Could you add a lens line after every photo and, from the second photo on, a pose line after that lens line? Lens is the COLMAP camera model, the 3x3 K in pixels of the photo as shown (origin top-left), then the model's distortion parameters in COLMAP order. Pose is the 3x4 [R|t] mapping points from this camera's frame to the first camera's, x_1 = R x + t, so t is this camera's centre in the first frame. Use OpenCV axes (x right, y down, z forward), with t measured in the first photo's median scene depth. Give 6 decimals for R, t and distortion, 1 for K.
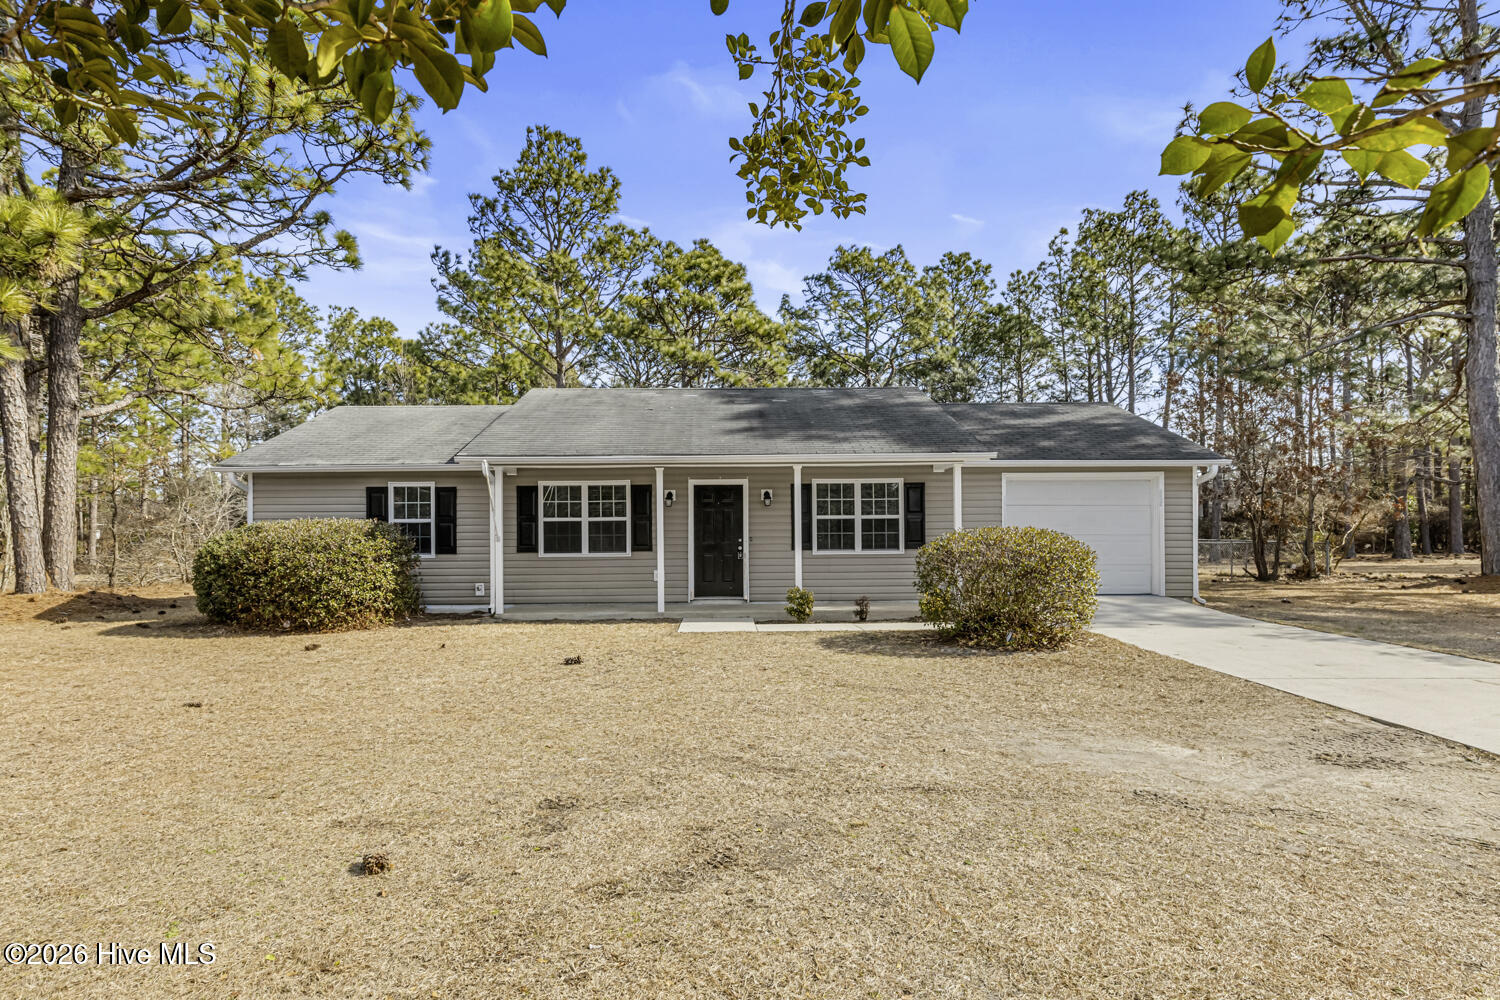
lens RADIAL K [[692.4, 0, 749.8], [0, 692.4, 508.2], [0, 0, 1]] dist [0.021843, 0.000343]
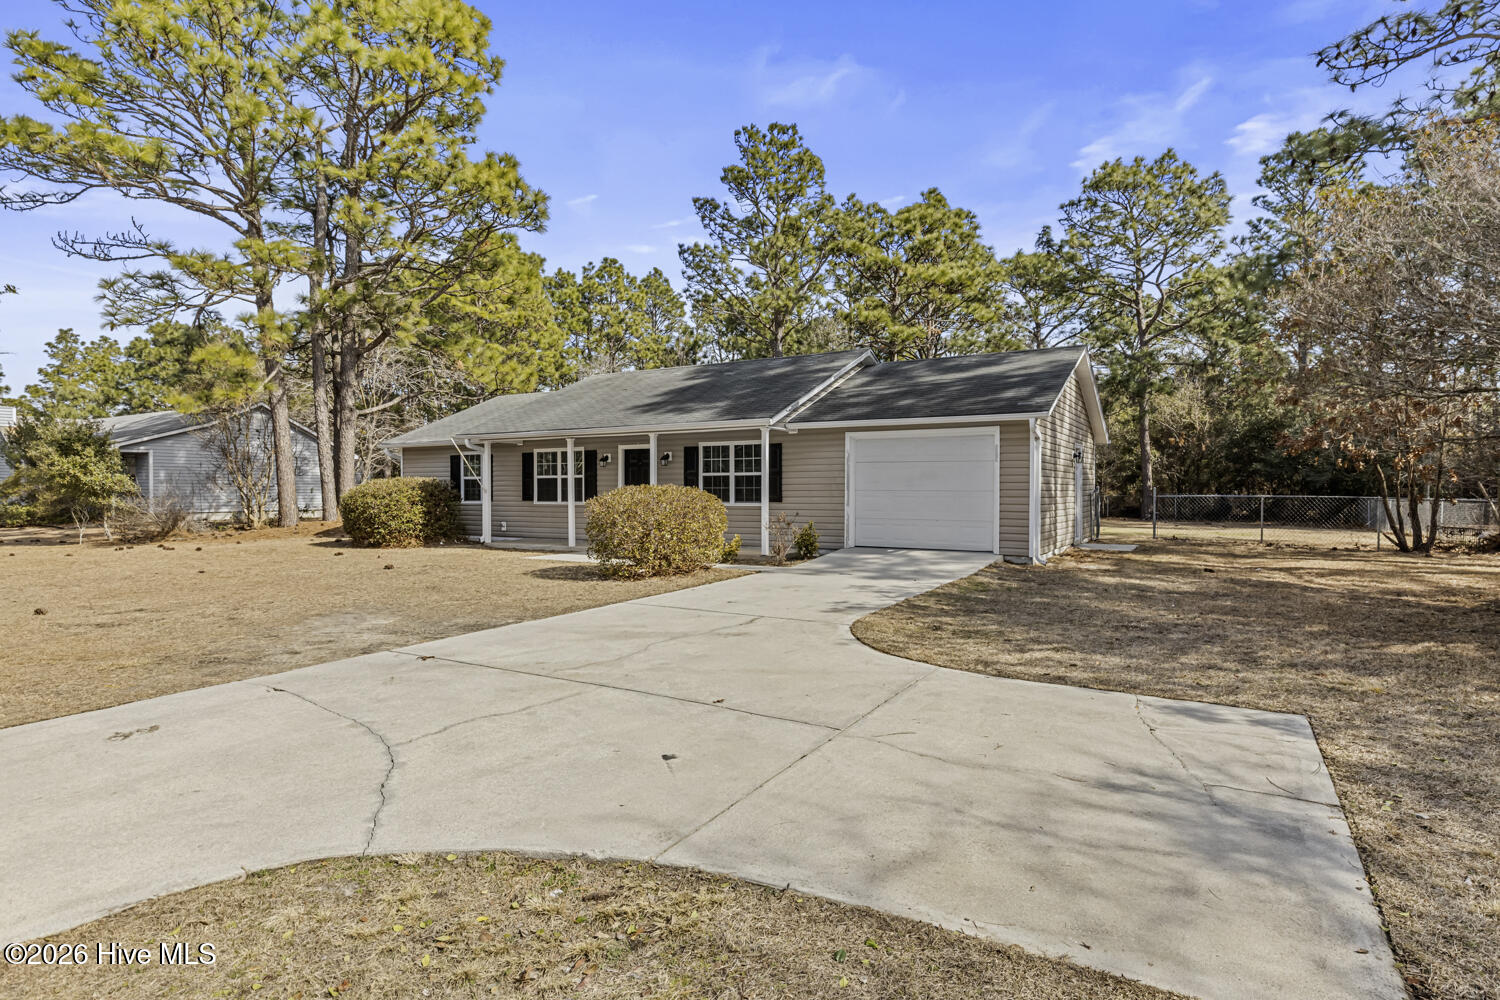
lens RADIAL K [[682.5, 0, 750.3], [0, 682.5, 495.9], [0, 0, 1]] dist [0.002882, 0.000136]
pose [[0.889448, 0.010054, -0.456926, 0.707685], [0.013550, 0.998739, 0.048351, -0.005807], [0.456835, -0.049197, 0.888190, -0.009246]]
